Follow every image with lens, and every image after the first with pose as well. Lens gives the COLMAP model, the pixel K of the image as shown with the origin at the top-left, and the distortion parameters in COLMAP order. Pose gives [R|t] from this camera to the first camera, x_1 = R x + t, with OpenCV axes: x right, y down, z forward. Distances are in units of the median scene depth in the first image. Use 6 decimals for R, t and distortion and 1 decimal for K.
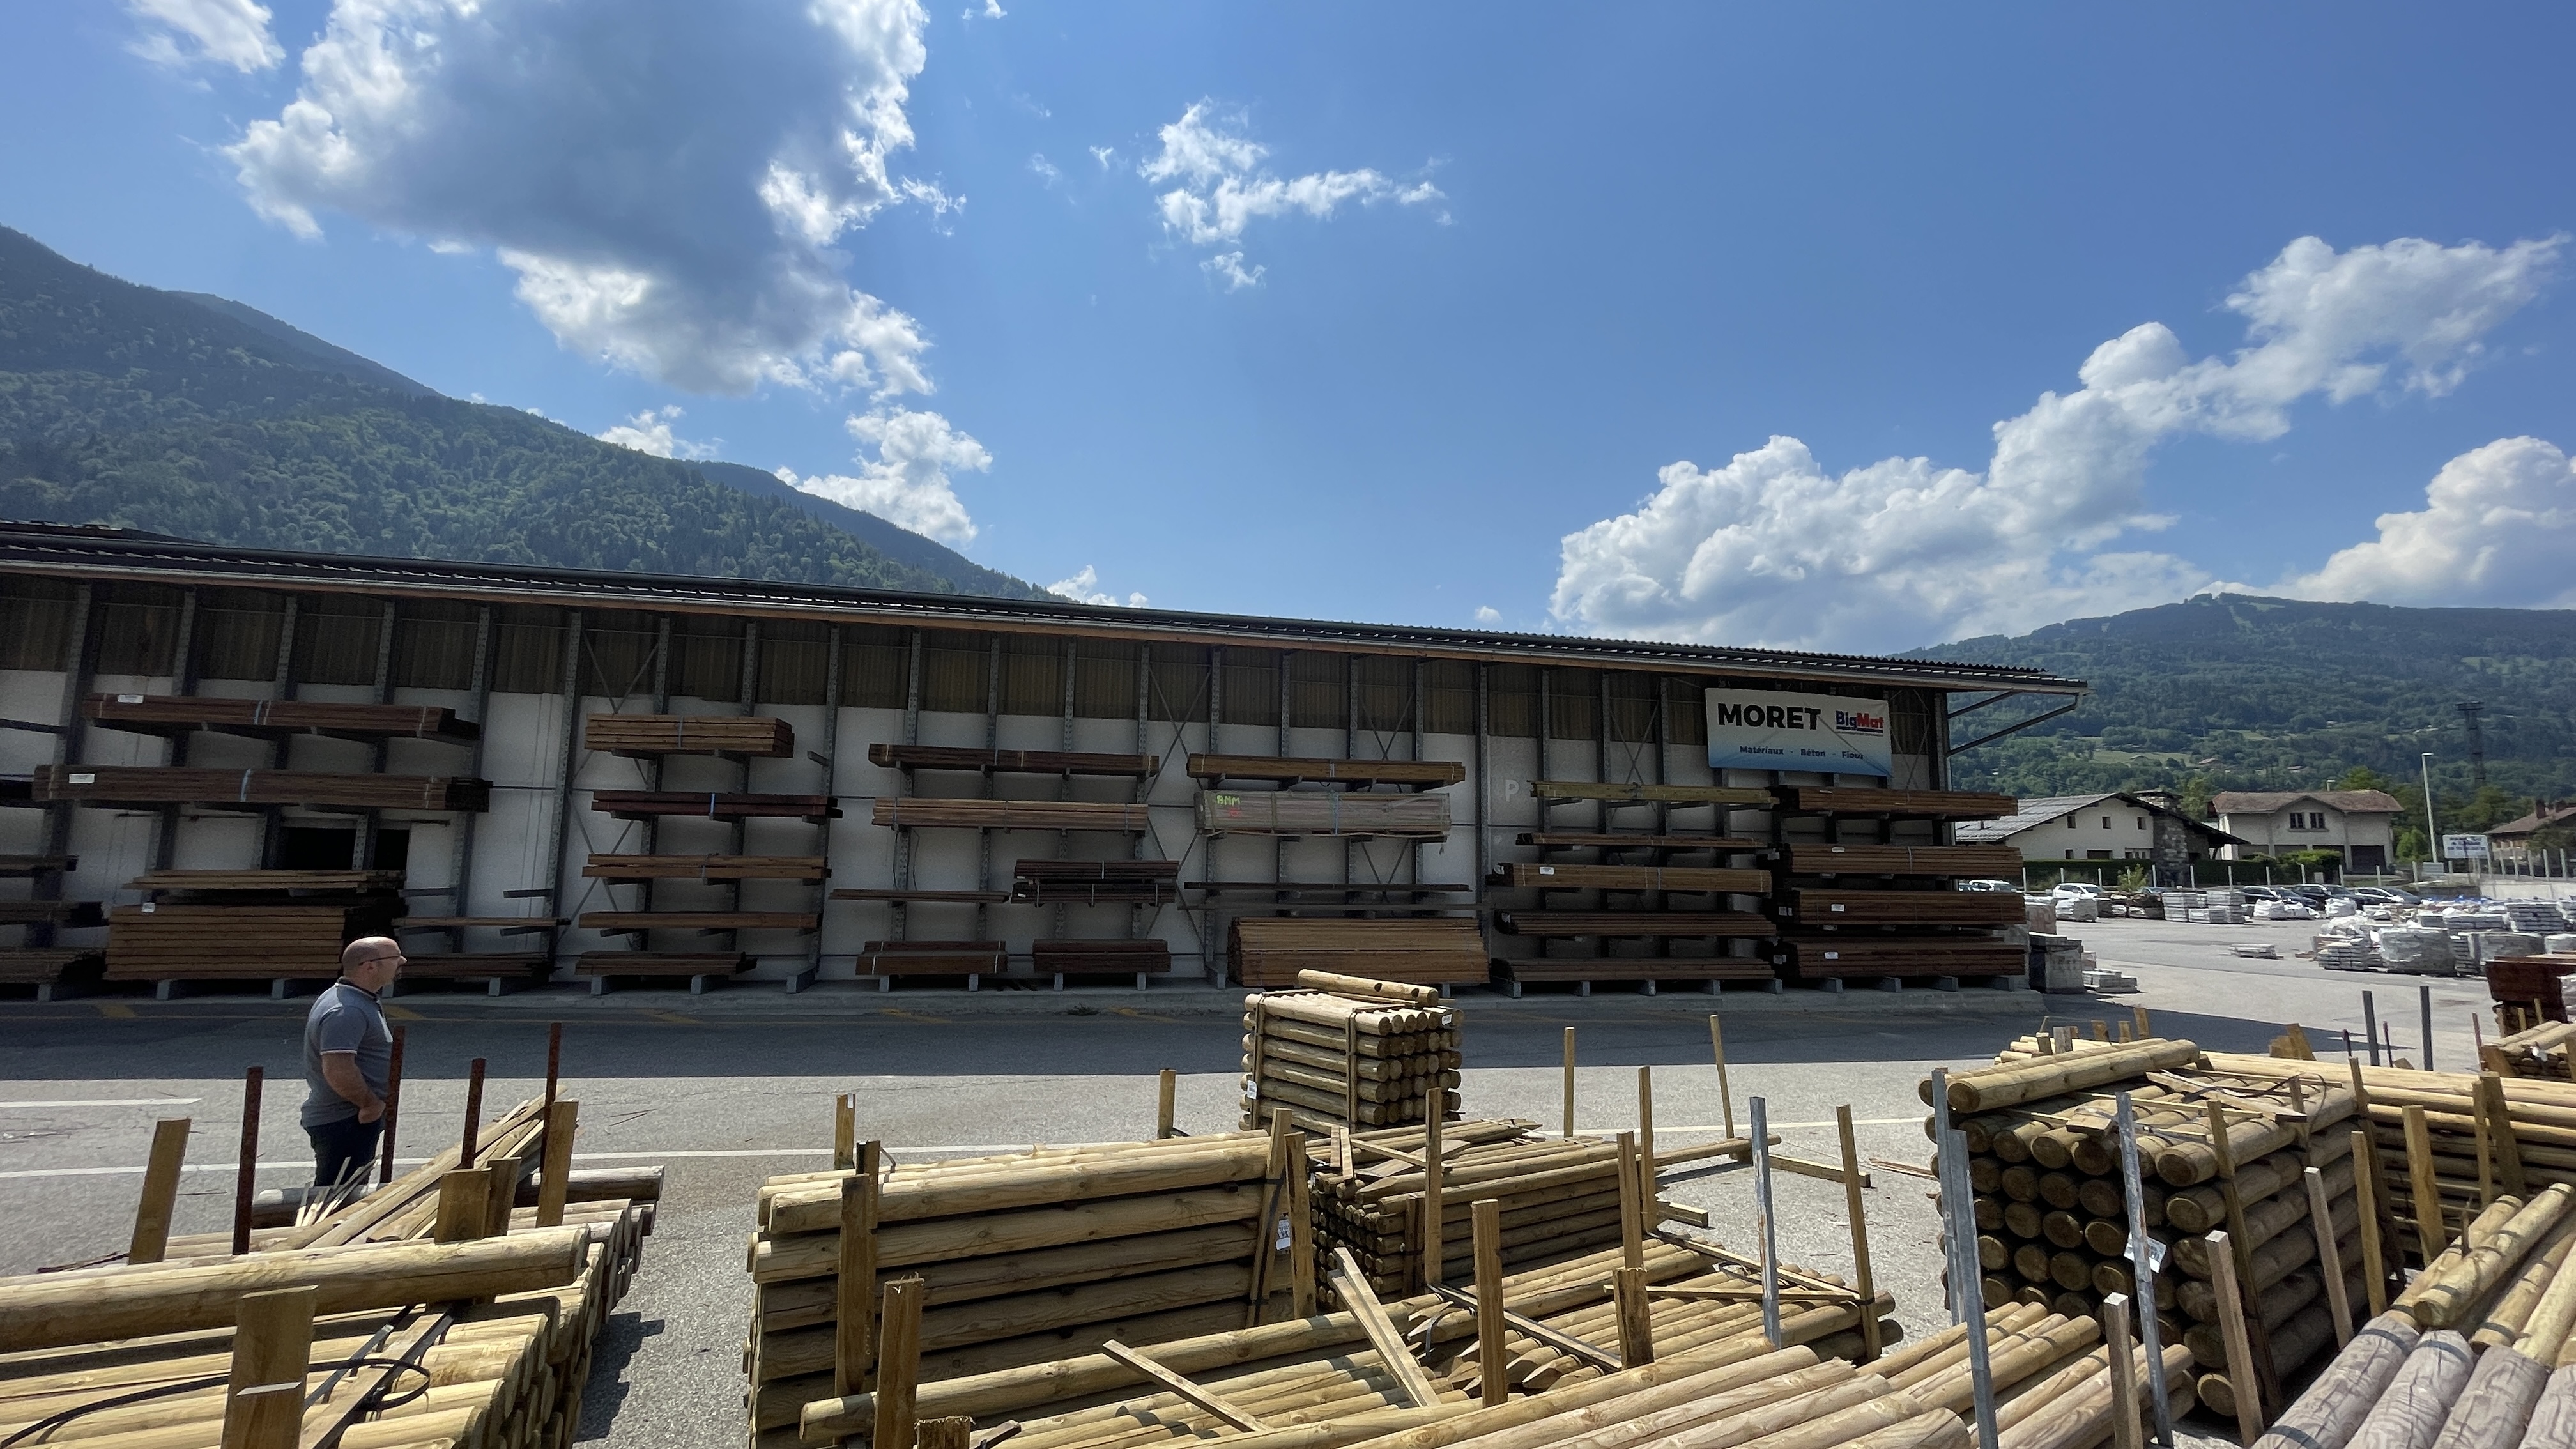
lens RADIAL K [[1037.1, 0, 1288.0], [0, 1037.1, 724.5], [0, 0, 1]] dist [0.001743, 0.000200]
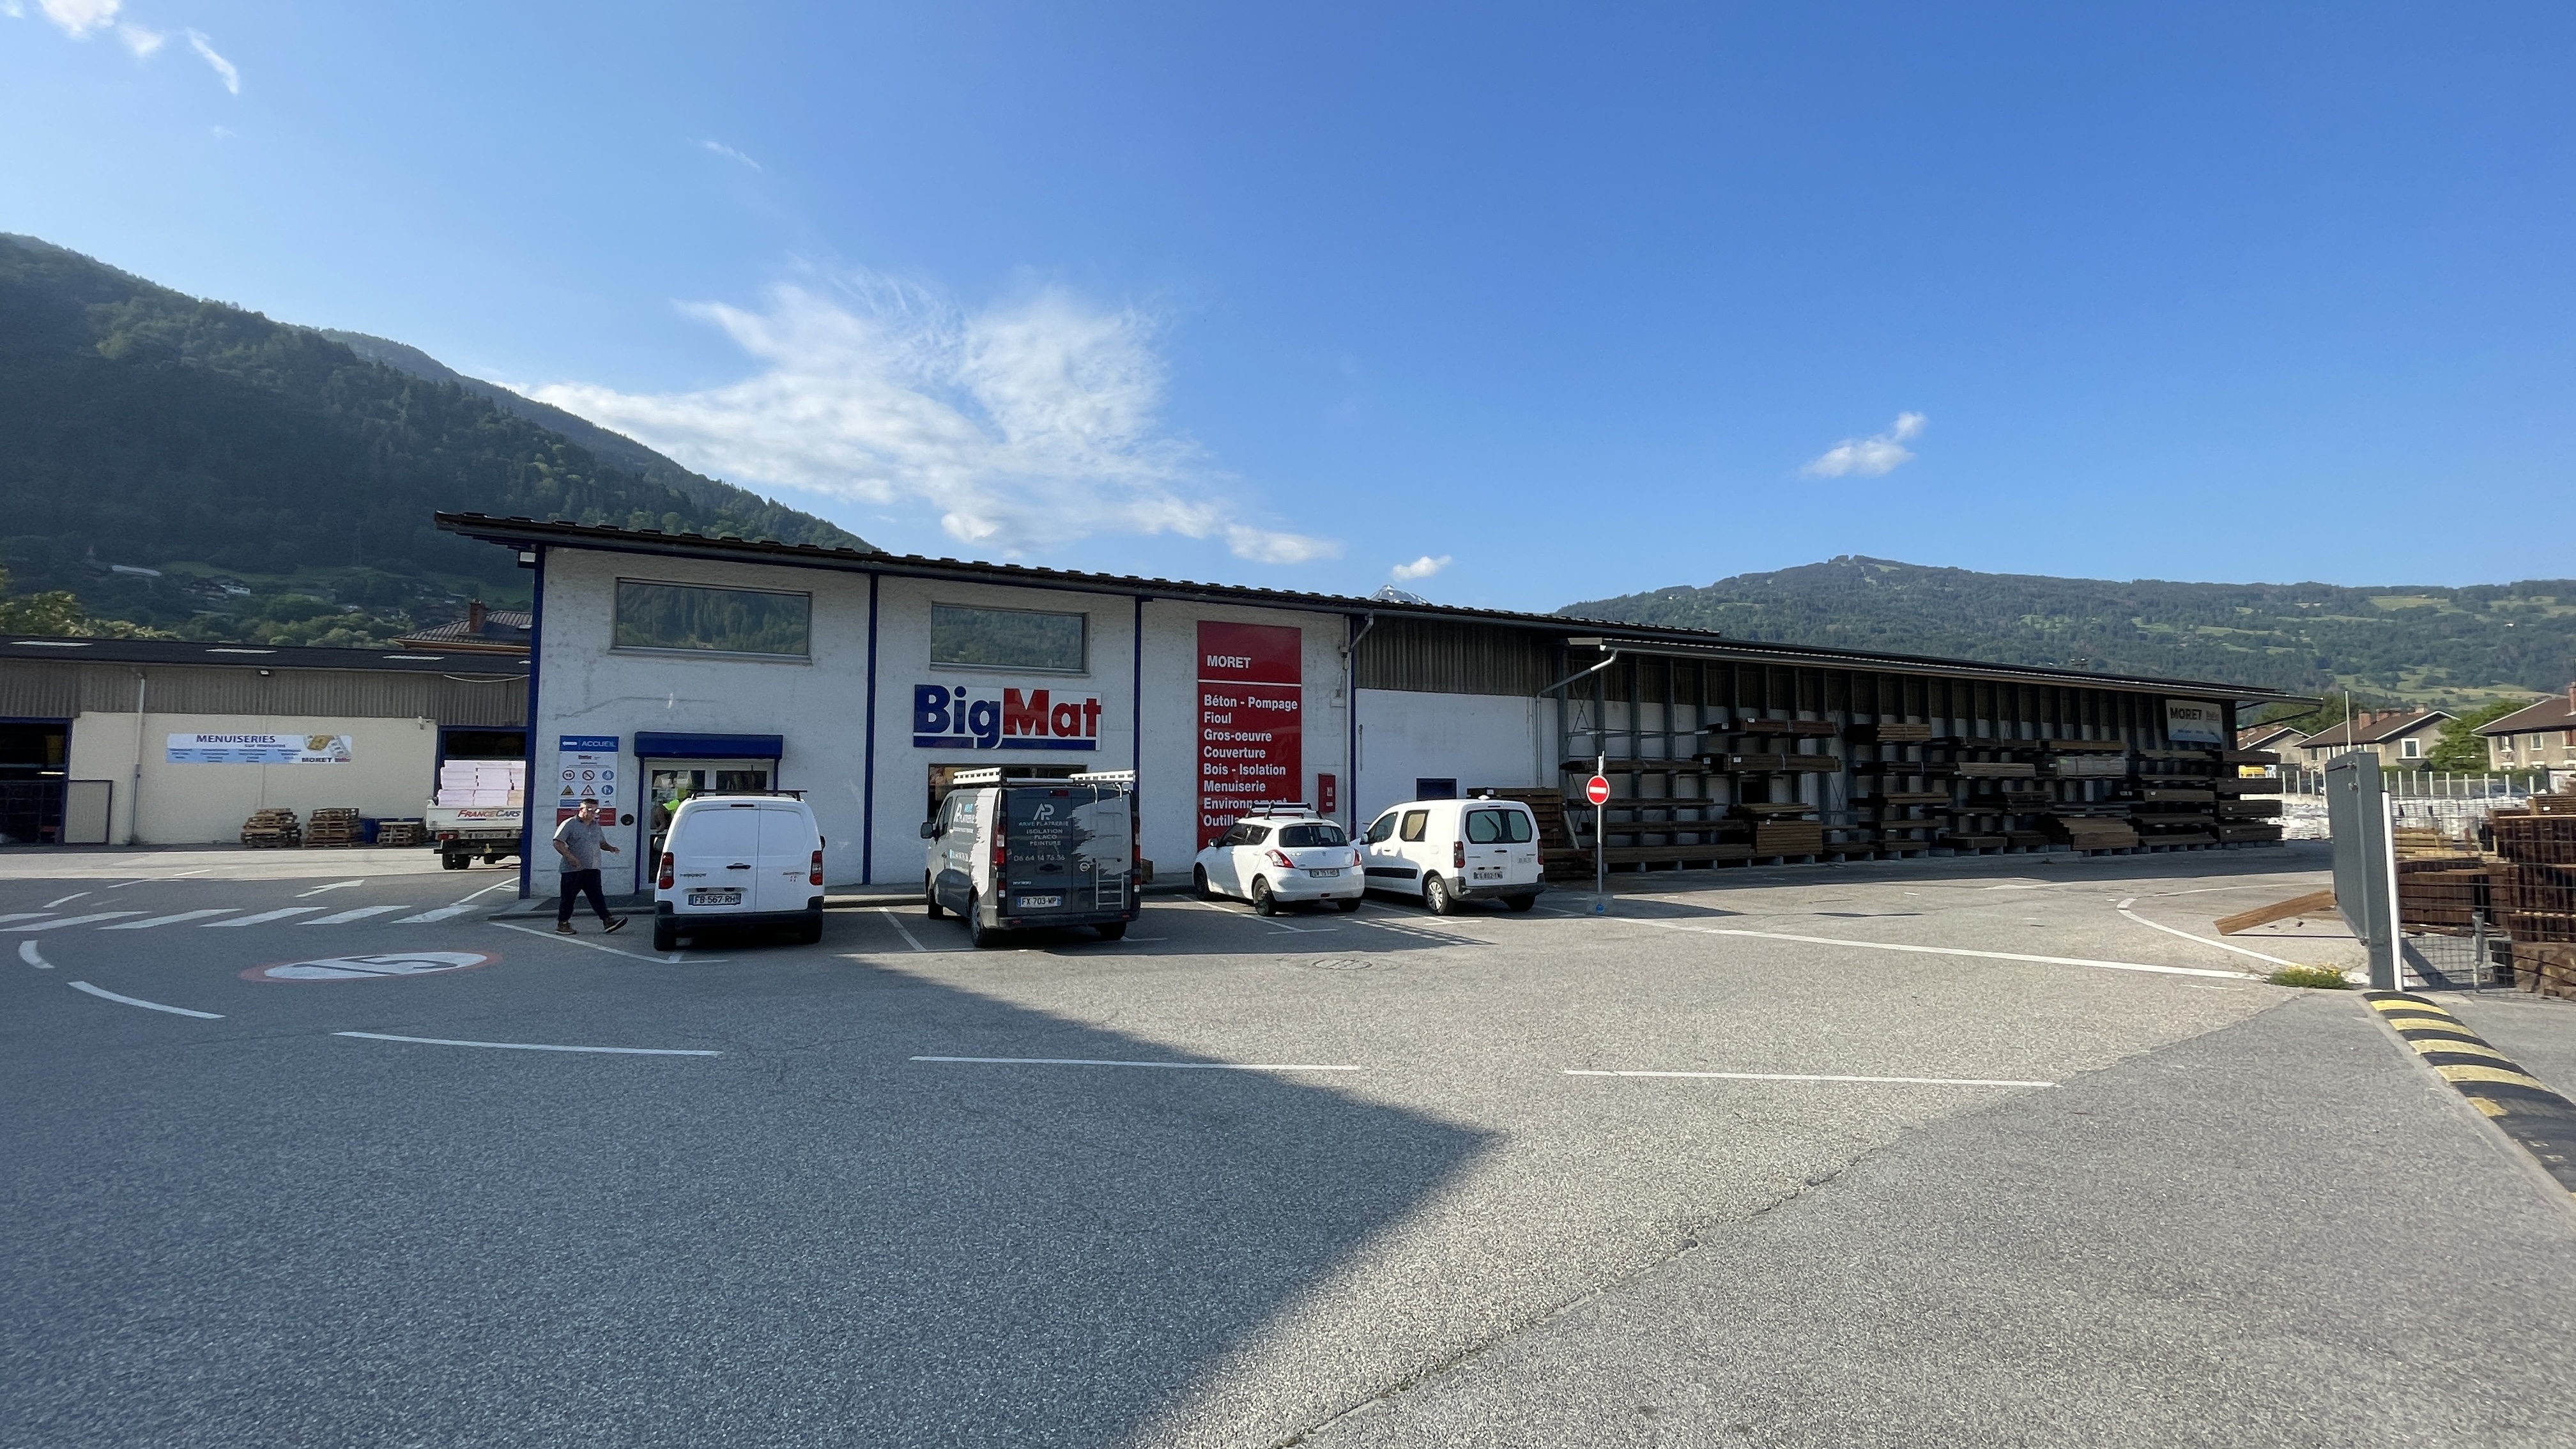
lens RADIAL K [[1037.1, 0, 1288.0], [0, 1037.1, 724.5], [0, 0, 1]] dist [0.001743, 0.000200]
pose [[0.972587, -0.001513, 0.232536, -1.605823], [-0.013219, 0.998002, 0.061782, -0.085080], [-0.232164, -0.063162, 0.970624, -0.493197]]
